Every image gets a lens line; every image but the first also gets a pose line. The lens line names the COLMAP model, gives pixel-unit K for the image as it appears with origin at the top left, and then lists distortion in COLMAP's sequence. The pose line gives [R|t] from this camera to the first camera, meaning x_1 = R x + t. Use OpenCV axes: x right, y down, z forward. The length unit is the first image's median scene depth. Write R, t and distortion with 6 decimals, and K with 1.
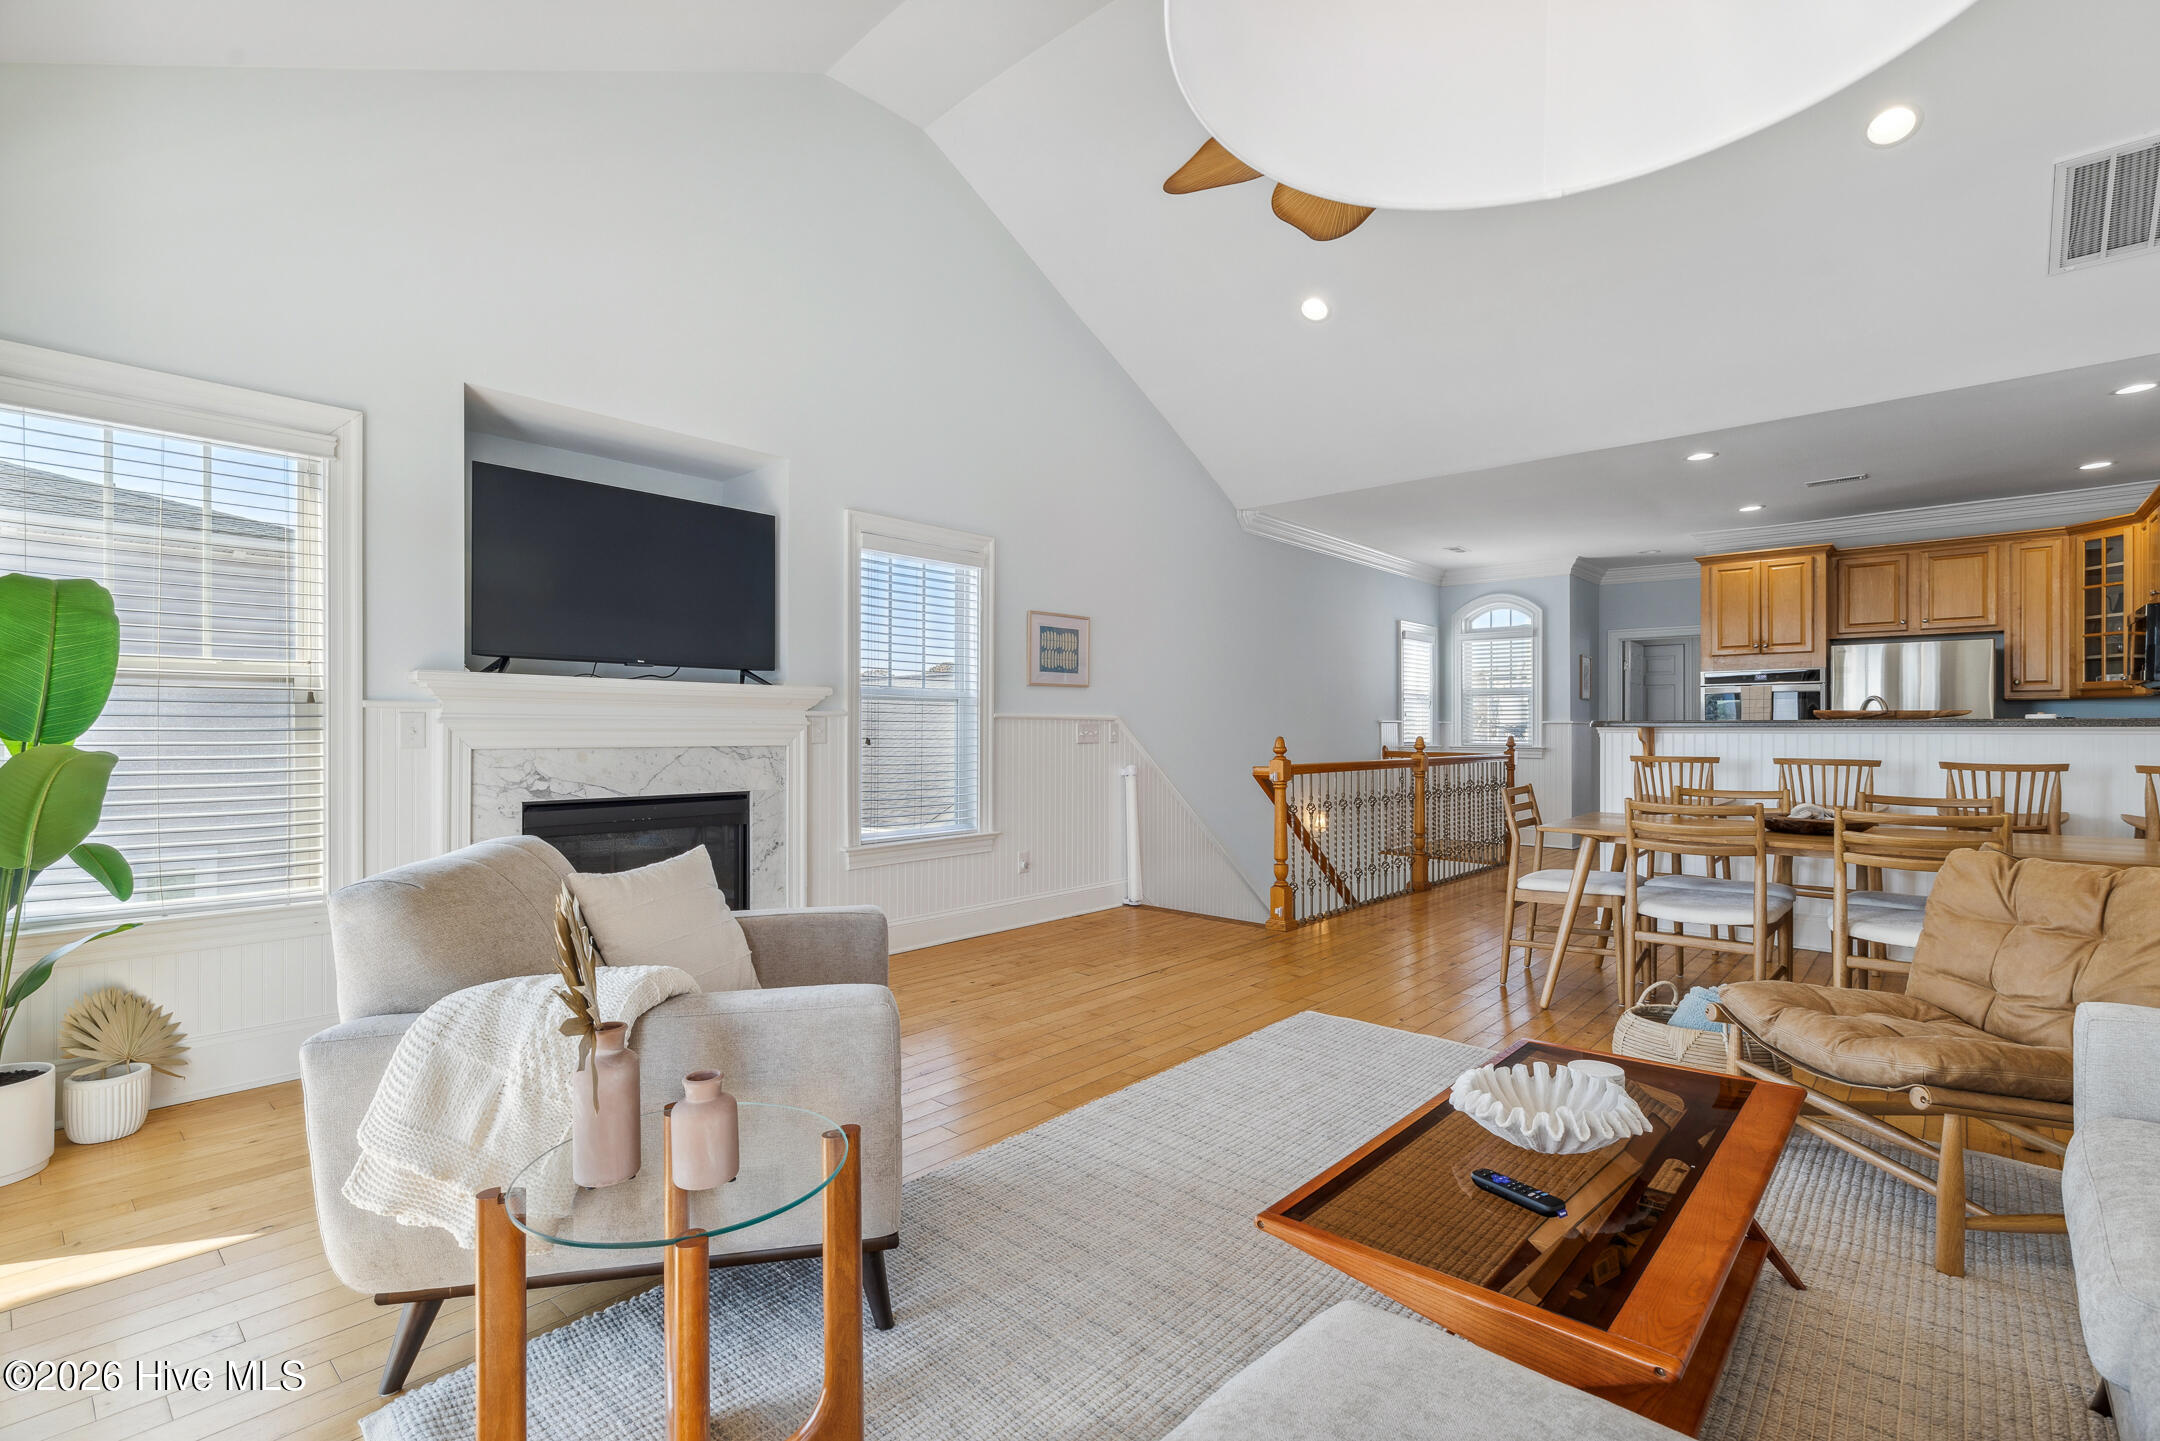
lens RADIAL K [[982.1, 0, 1074.2], [0, 982.1, 710.1], [0, 0, 1]] dist [0.006281, 0.000517]
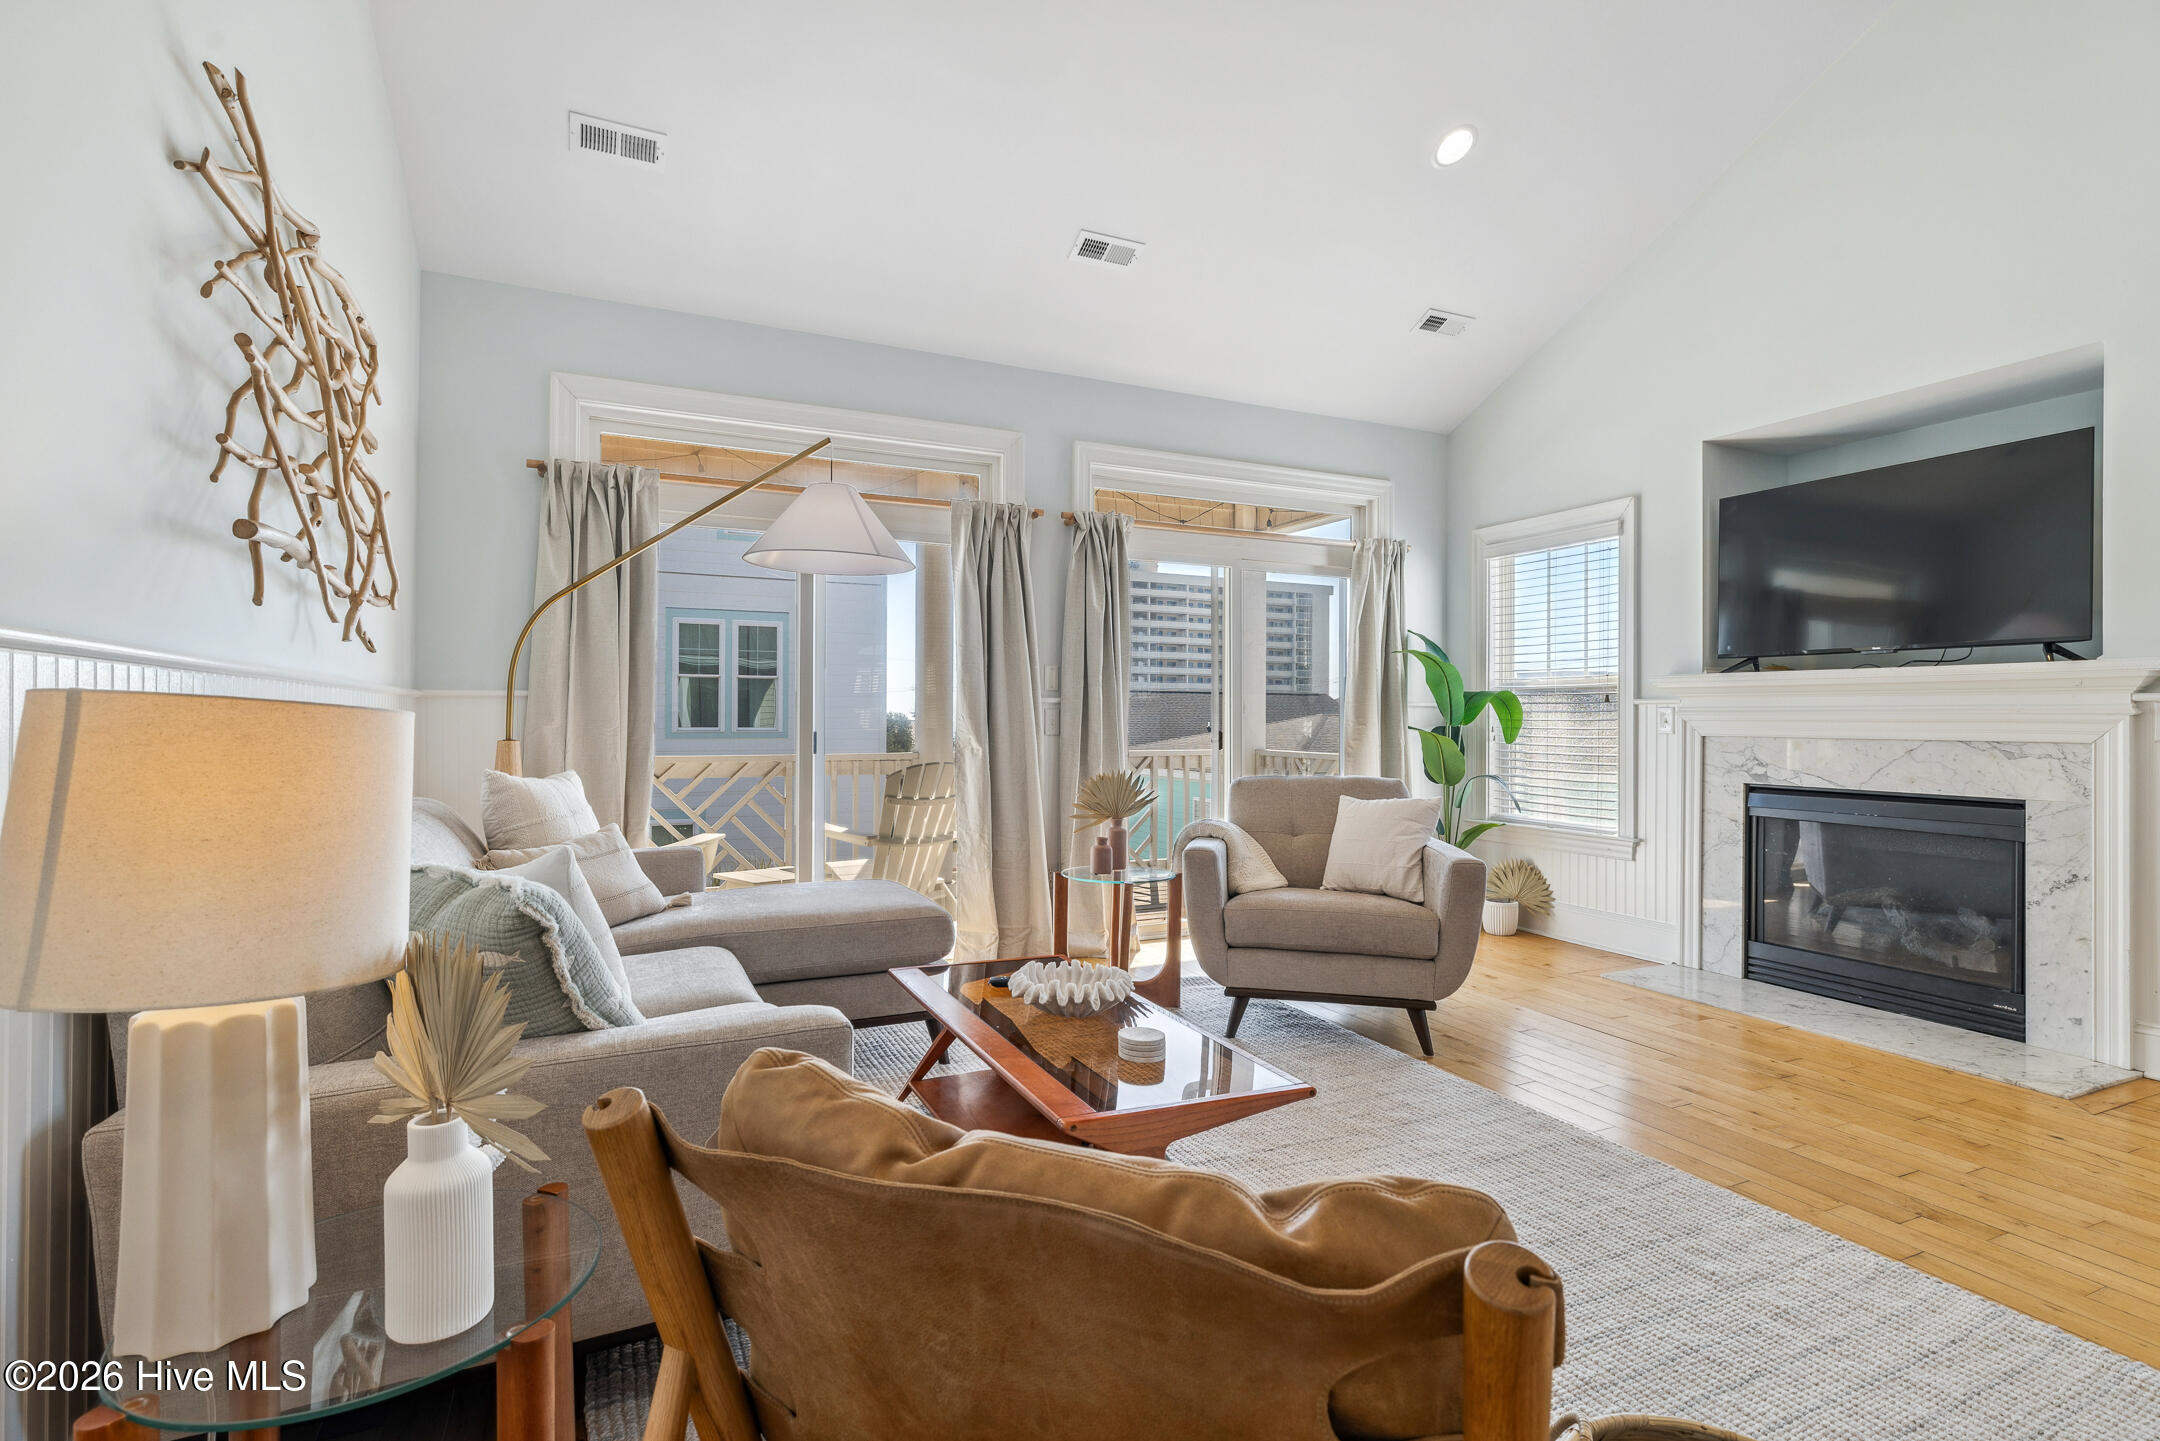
lens RADIAL K [[998.2, 0, 1058.2], [0, 998.2, 716.6], [0, 0, 1]] dist [0.003066, 0.000561]
pose [[-0.402482, -0.007171, -0.915400, 0.685199], [0.012130, 0.999840, -0.013166, 0.017460], [0.915348, -0.016403, -0.402330, 0.606656]]
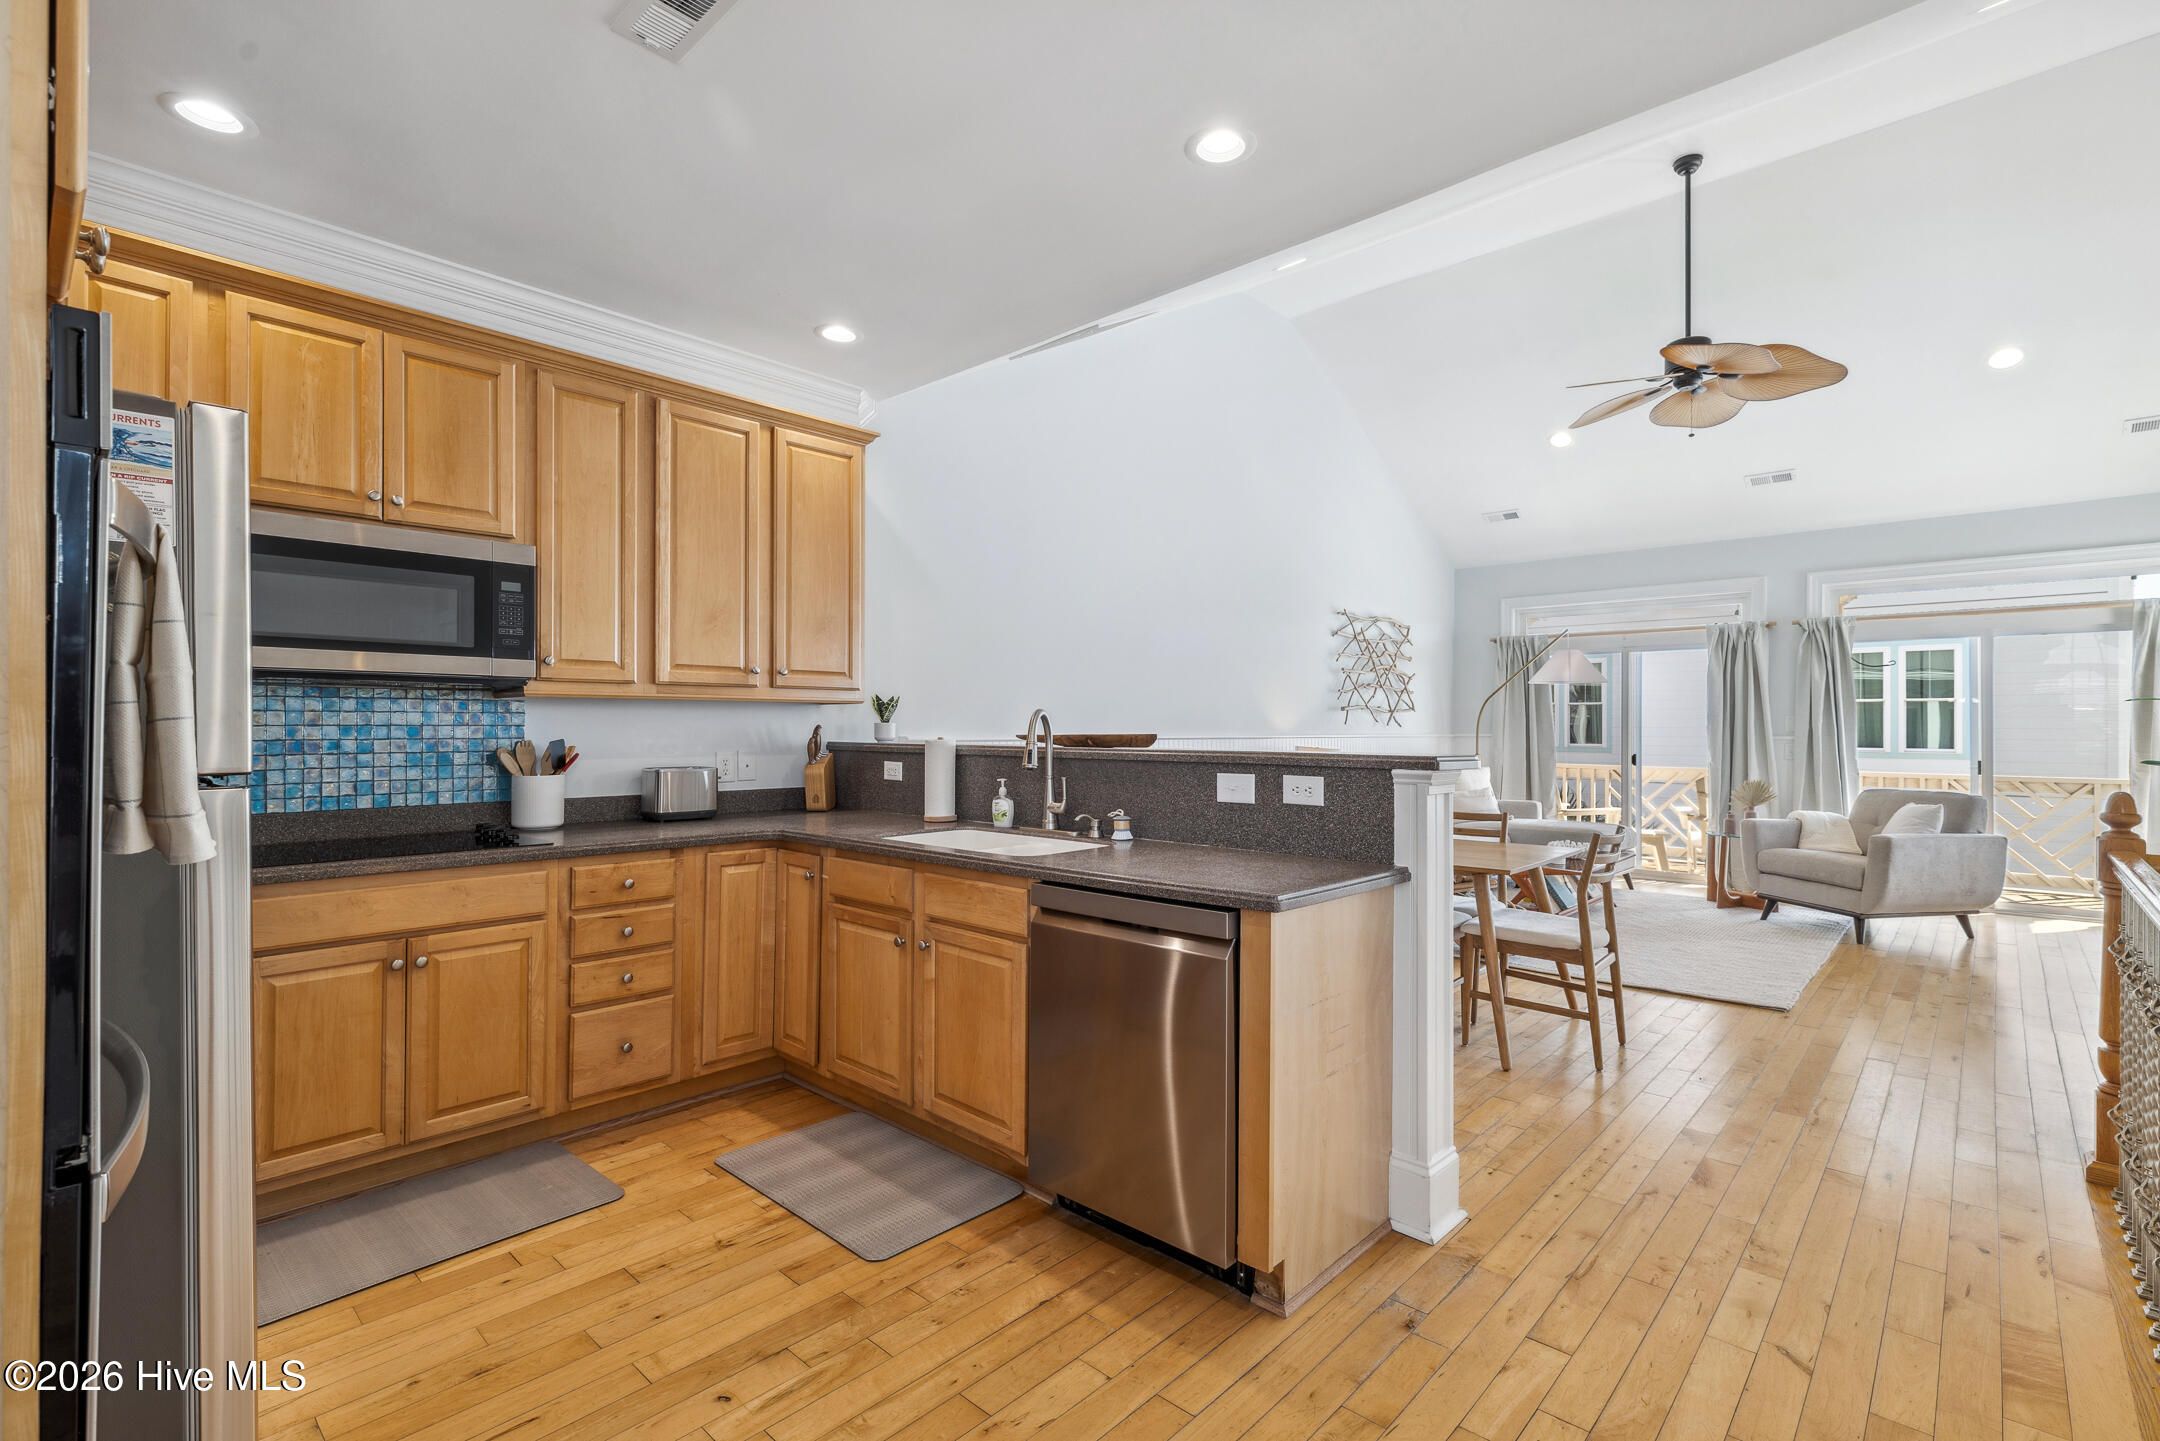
lens RADIAL K [[976.6, 0, 1069.2], [0, 976.6, 719.0], [0, 0, 1]] dist [0.006293, -0.001520]
pose [[-0.999672, -0.007006, 0.024623, 0.907443], [-0.007695, 0.999579, -0.027993, 0.009797], [-0.024417, -0.028173, -0.999305, 1.887161]]
